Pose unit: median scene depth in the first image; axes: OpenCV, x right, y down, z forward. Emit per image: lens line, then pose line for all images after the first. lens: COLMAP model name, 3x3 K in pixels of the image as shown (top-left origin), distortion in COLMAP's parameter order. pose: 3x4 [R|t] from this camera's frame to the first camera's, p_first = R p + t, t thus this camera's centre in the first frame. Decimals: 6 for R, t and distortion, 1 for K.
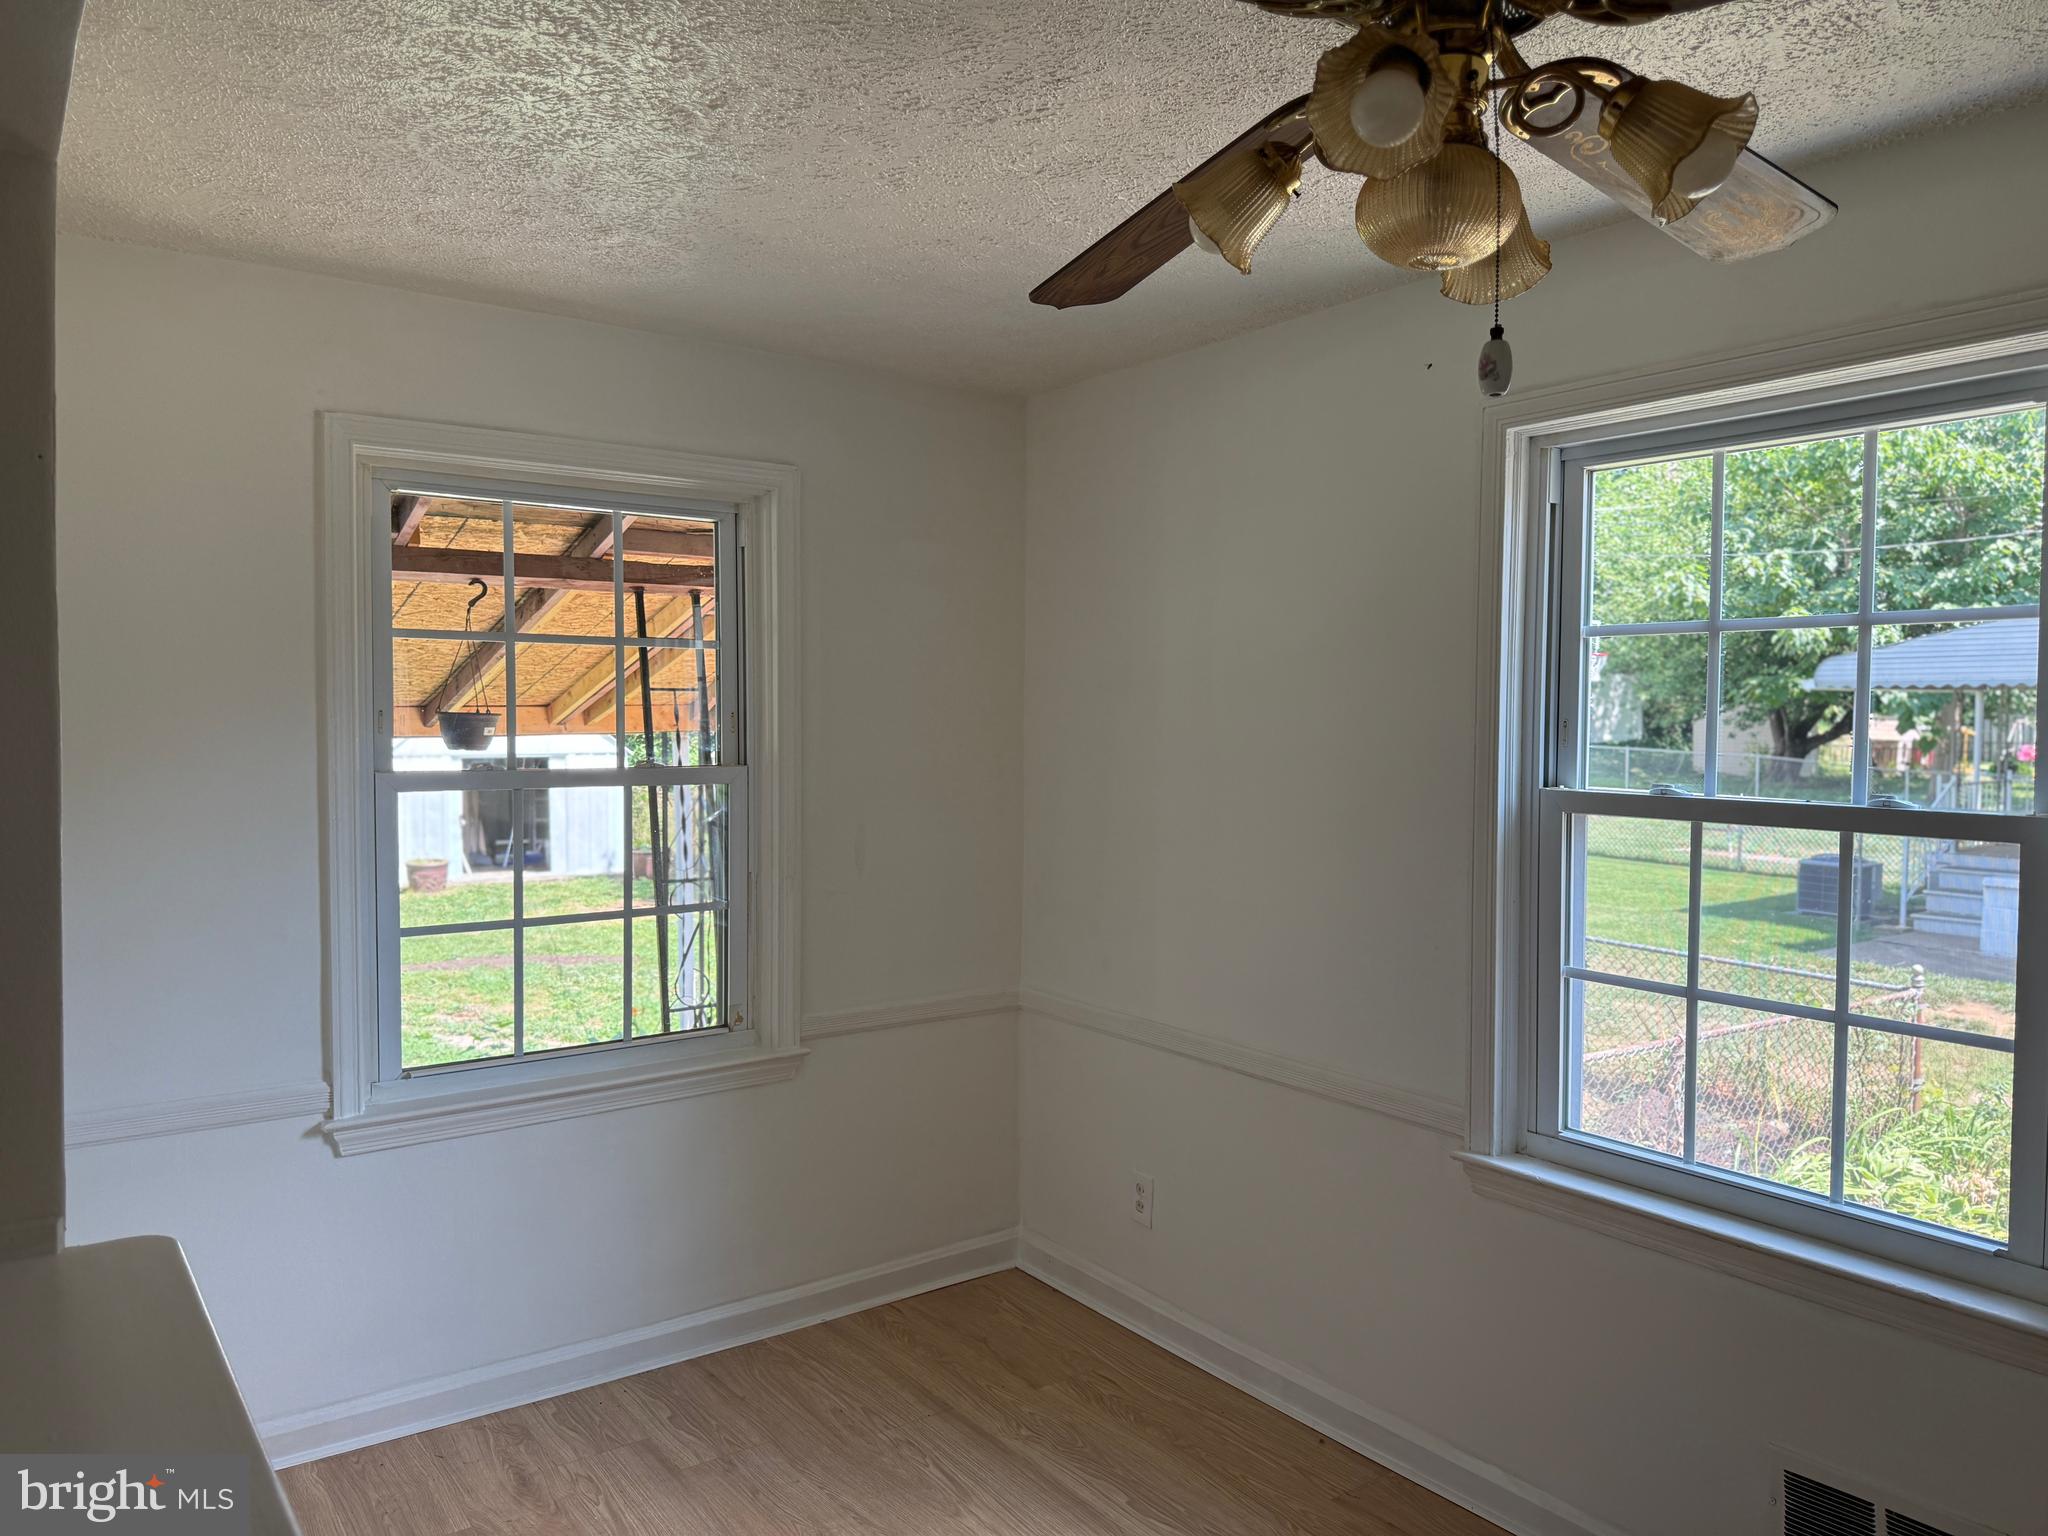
lens RADIAL K [[1445.6, 0, 1020.3], [0, 1445.6, 748.3], [0, 0, 1]] dist [0.058779, -0.069199]
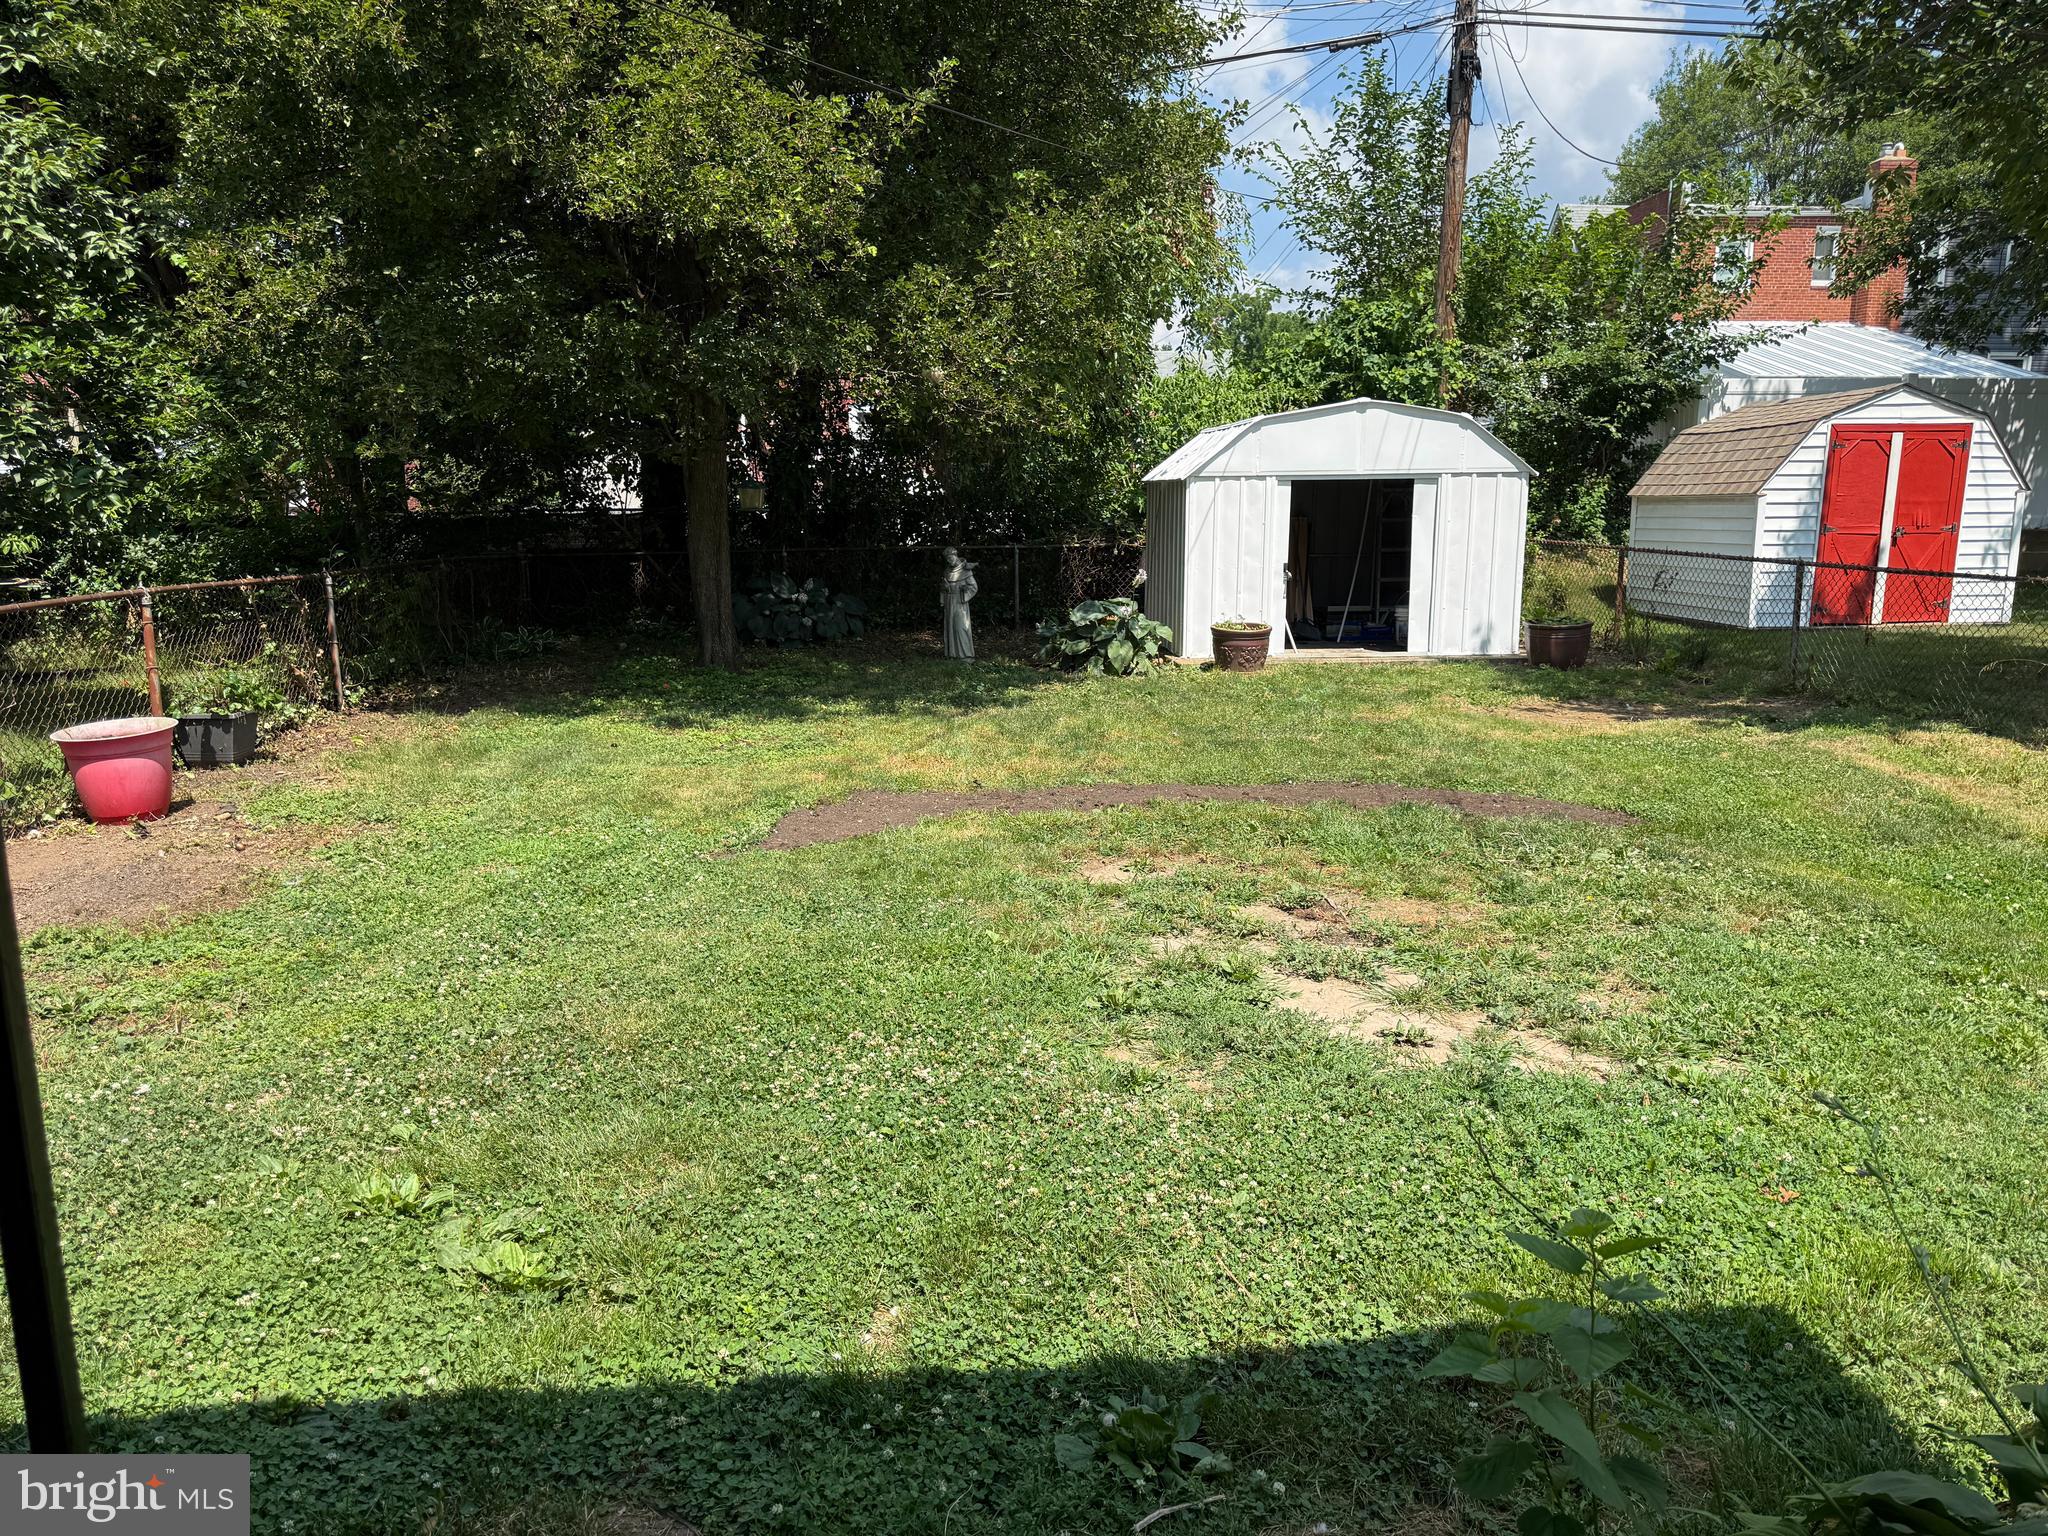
lens RADIAL K [[1445.6, 0, 1017.4], [0, 1445.6, 747.7], [0, 0, 1]] dist [0.058779, -0.069199]
pose [[0.861392, 0.070782, -0.502985, -0.144897], [0.000613, 0.990097, 0.140380, 0.037124], [0.507940, -0.121231, 0.852819, 0.344694]]
